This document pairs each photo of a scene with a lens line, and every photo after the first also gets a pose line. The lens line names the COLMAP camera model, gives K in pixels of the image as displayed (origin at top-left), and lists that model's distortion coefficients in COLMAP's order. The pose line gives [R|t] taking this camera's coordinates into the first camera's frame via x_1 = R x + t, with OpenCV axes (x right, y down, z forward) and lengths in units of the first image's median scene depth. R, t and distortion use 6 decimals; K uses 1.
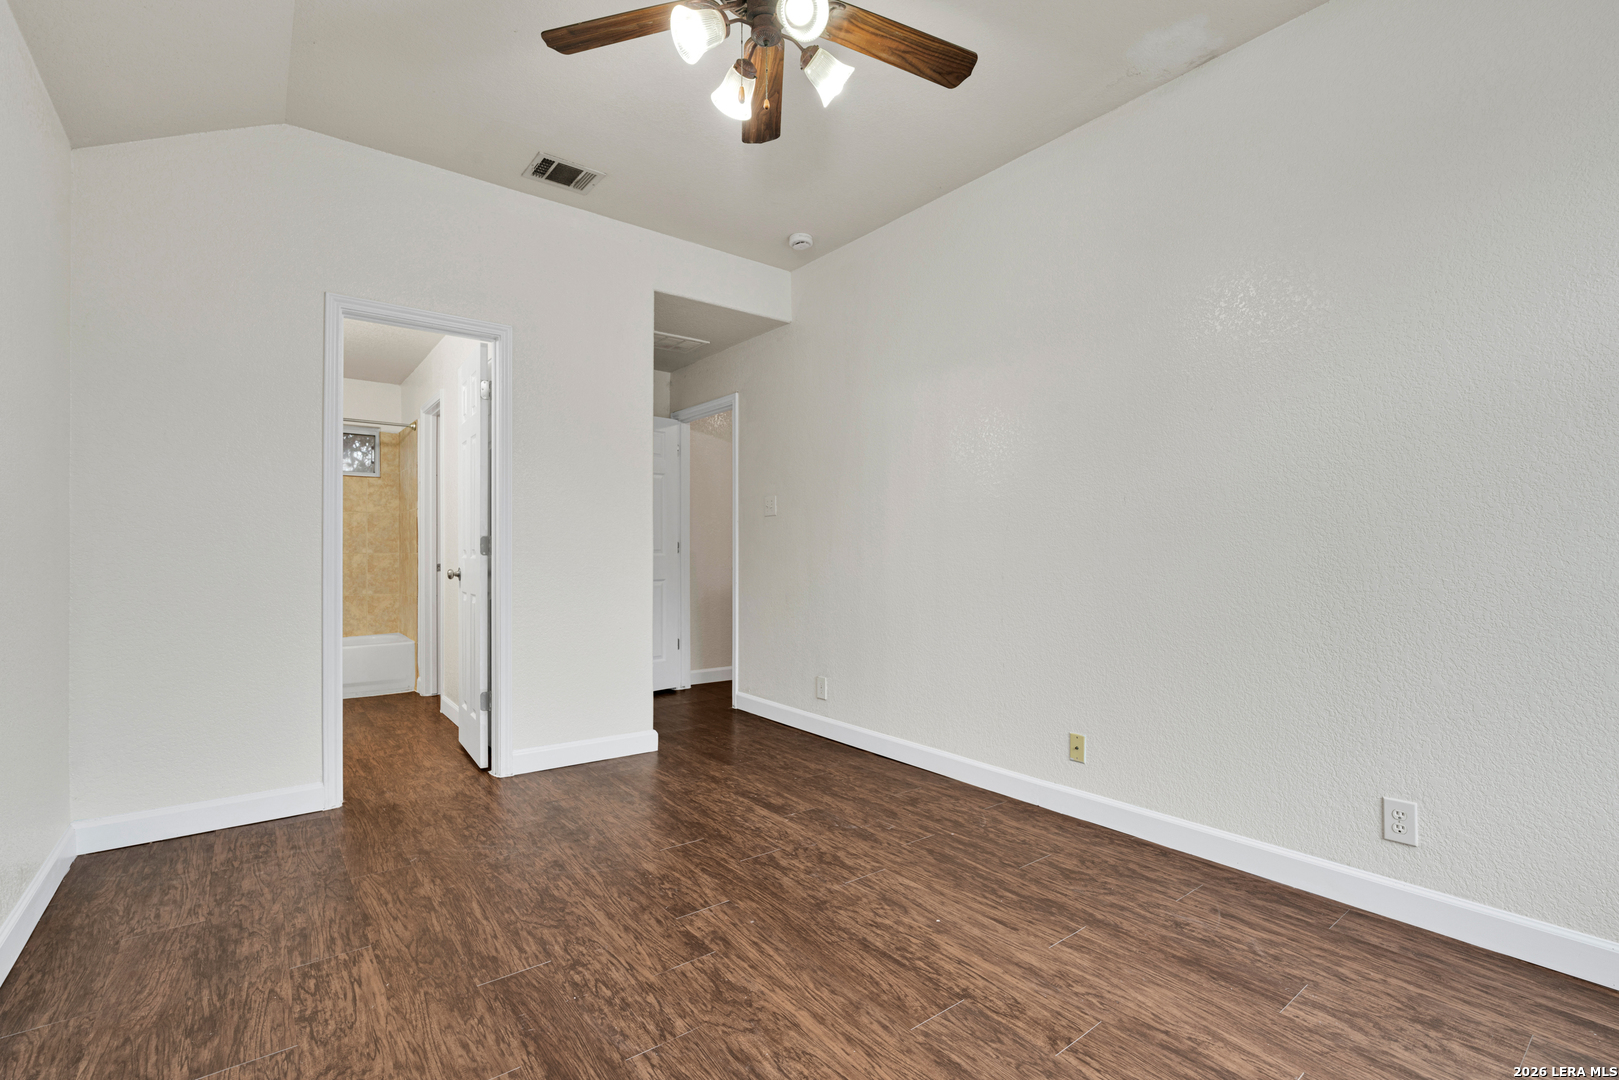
lens RADIAL K [[711.7, 0, 799.1], [0, 711.7, 544.2], [0, 0, 1]] dist [-0.006268, -0.000455]
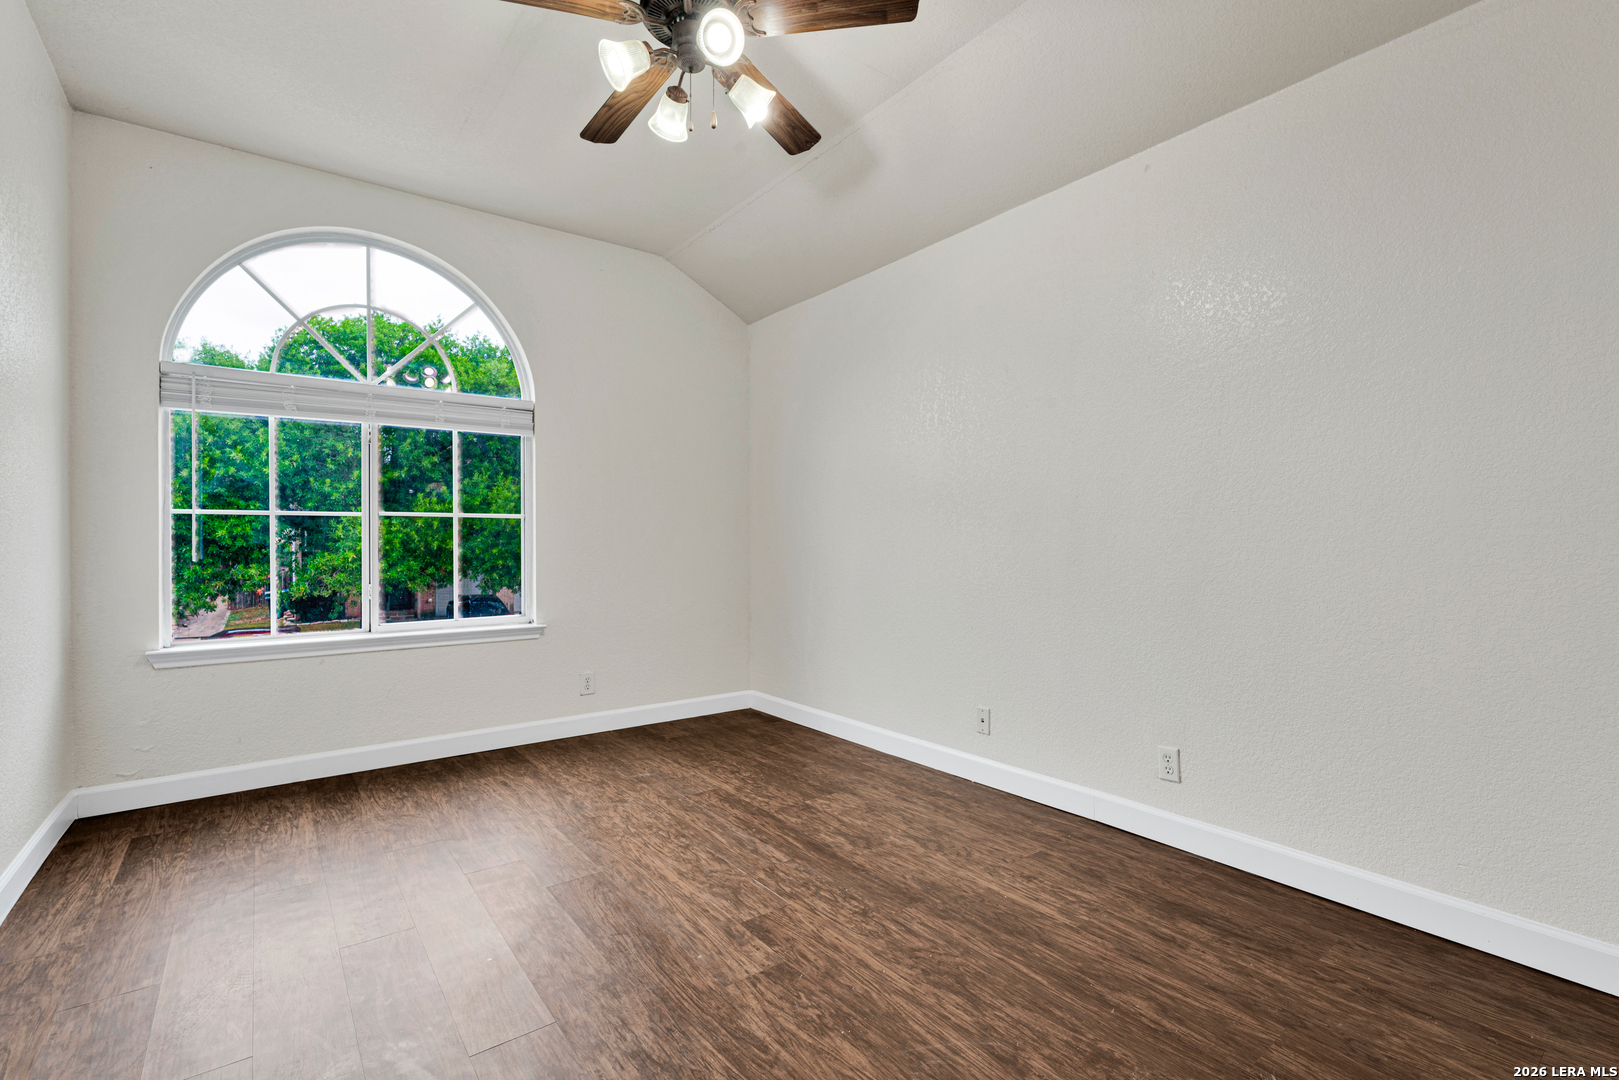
lens RADIAL K [[711.7, 0, 799.1], [0, 711.7, 544.2], [0, 0, 1]] dist [-0.006268, -0.000455]
pose [[-0.999982, 0.001546, 0.005748, -0.198070], [0.001495, 0.999959, -0.008968, 0.019672], [-0.005761, -0.008959, -0.999943, 1.906750]]
